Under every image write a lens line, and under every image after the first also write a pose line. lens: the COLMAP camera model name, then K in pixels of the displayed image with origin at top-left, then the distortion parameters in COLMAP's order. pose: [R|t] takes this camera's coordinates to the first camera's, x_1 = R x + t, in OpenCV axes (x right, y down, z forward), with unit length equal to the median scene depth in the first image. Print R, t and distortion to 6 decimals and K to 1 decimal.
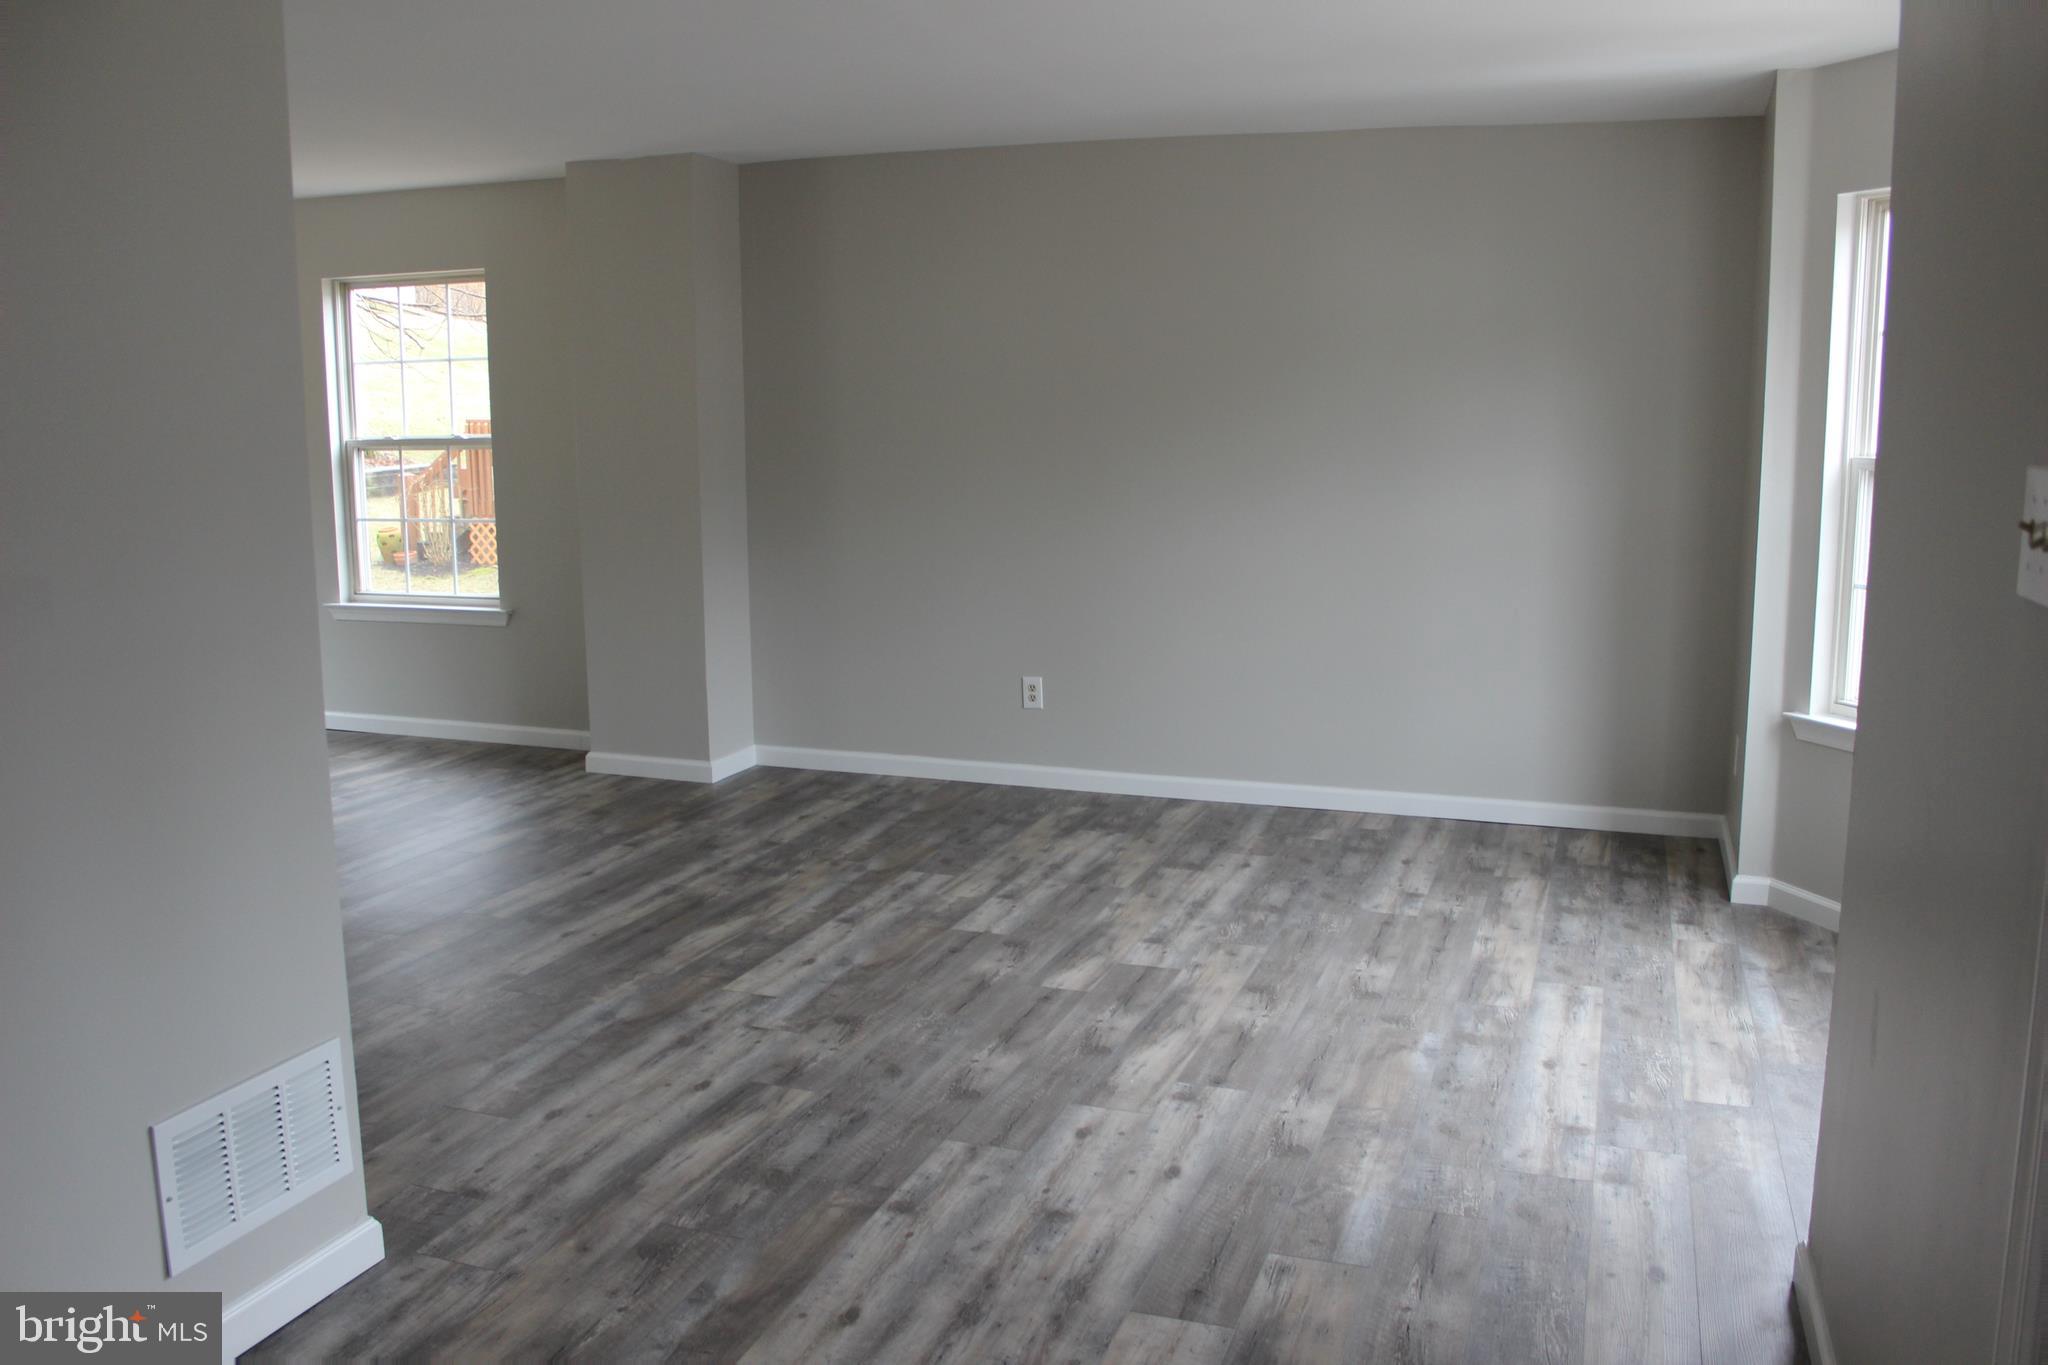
lens RADIAL K [[1691.9, 0, 1033.2], [0, 1691.9, 702.1], [0, 0, 1]] dist [-0.158974, 0.133210]
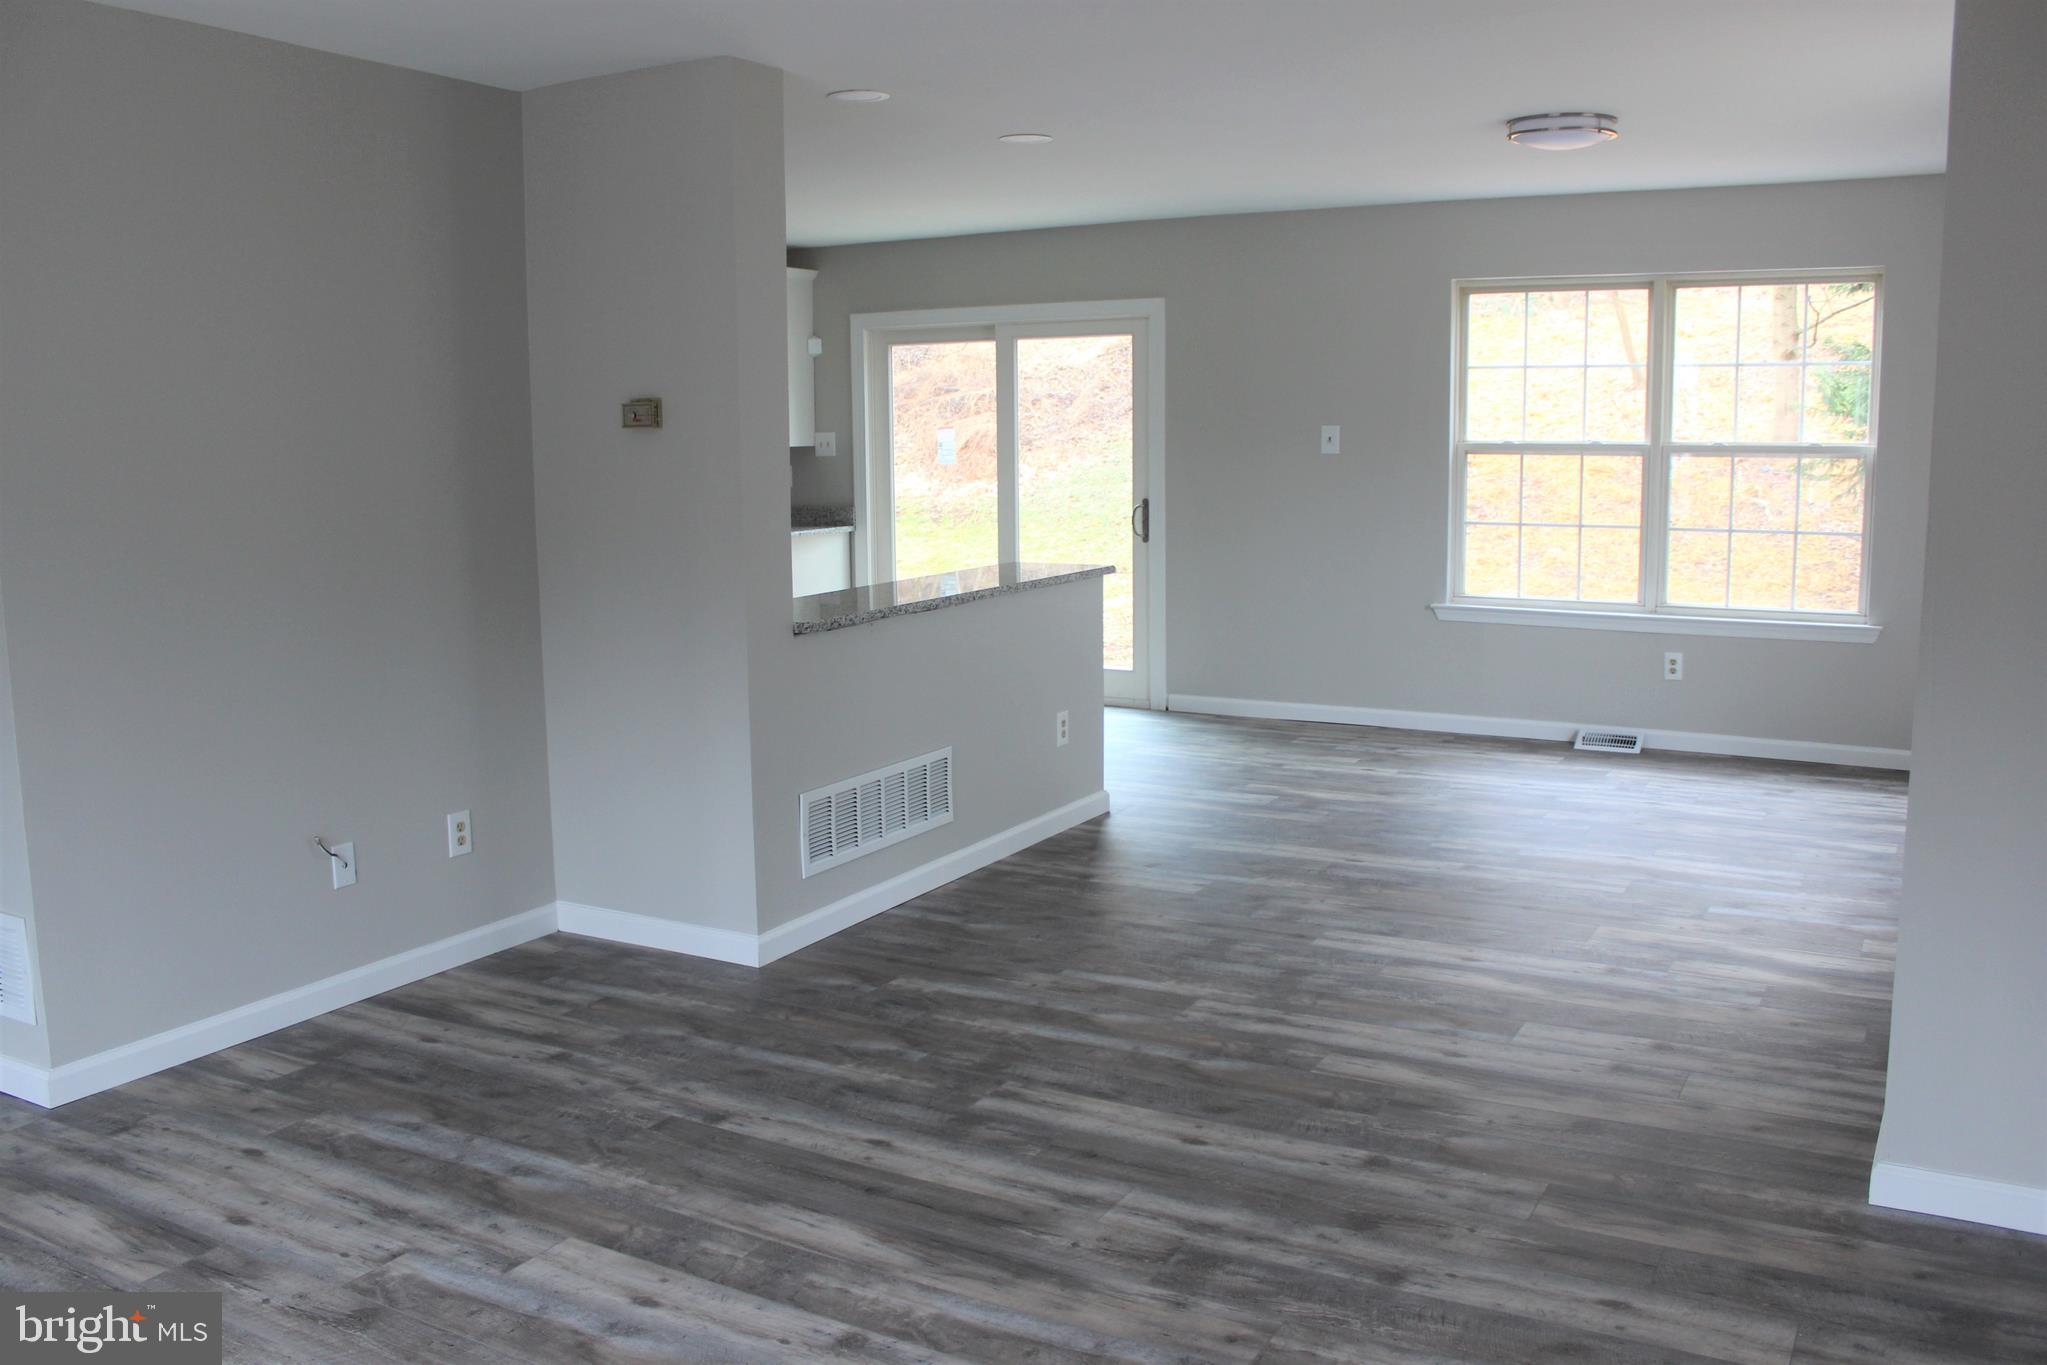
lens RADIAL K [[1748.5, 0, 1023.5], [0, 1748.5, 682.5], [0, 0, 1]] dist [-0.153050, 0.127620]
pose [[-0.185571, 0.147005, -0.971572, 0.413314], [-0.154893, 0.972009, 0.176656, -0.199495], [0.970346, 0.183271, -0.157606, 1.151044]]
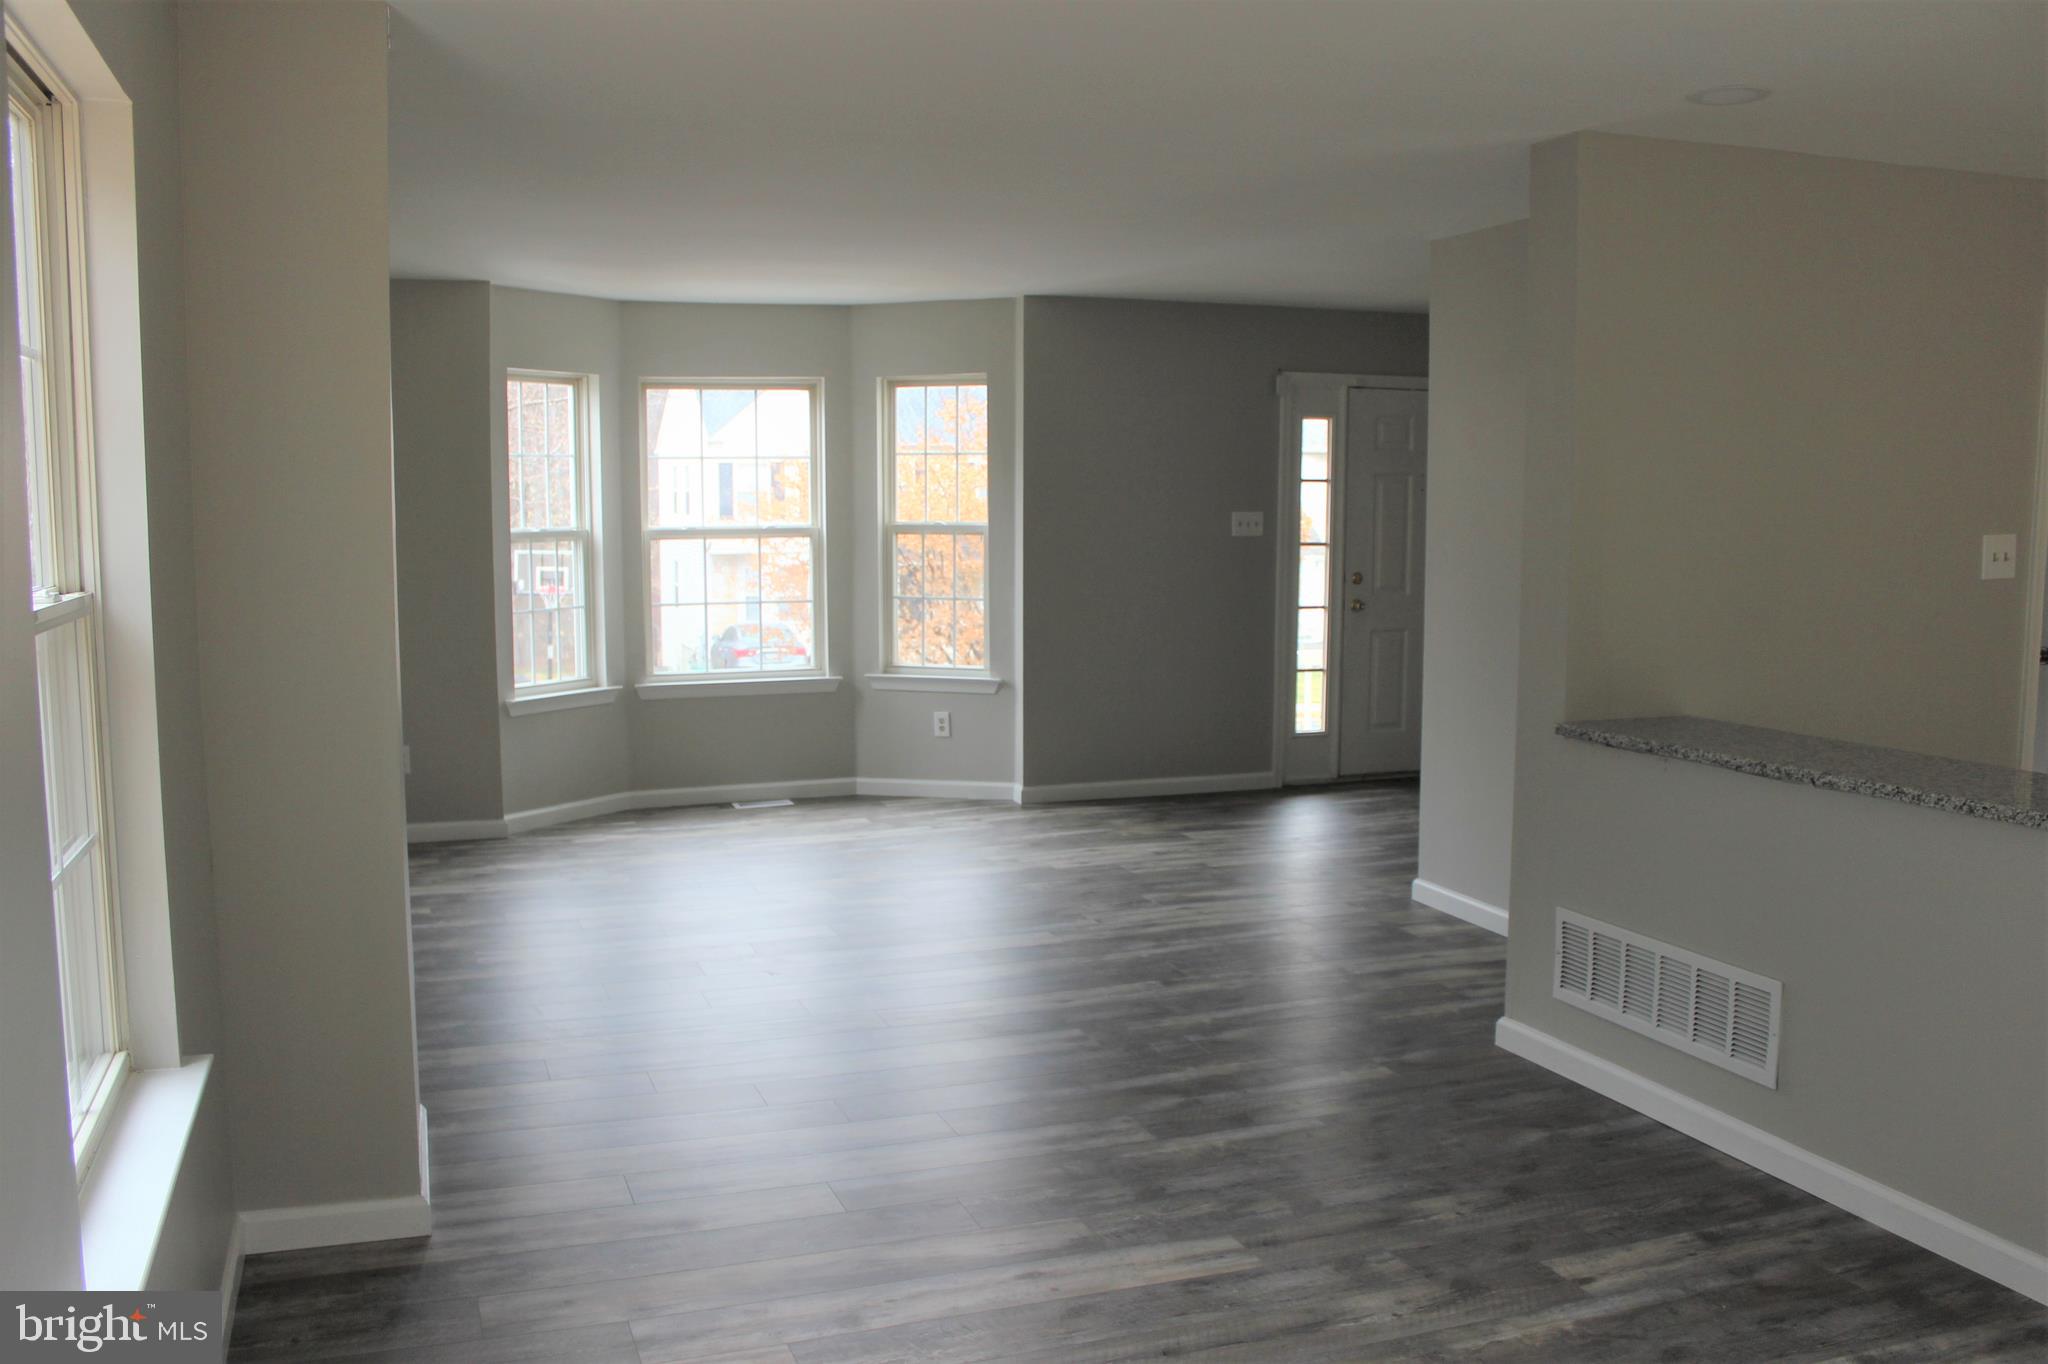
lens RADIAL K [[1749.3, 0, 1024.0], [0, 1749.3, 682.0], [0, 0, 1]] dist [-0.153050, 0.127620]
pose [[-0.630859, -0.083765, 0.771363, -1.100682], [0.130516, 0.968533, 0.211919, -0.293243], [-0.764841, 0.234367, -0.600075, 1.642047]]
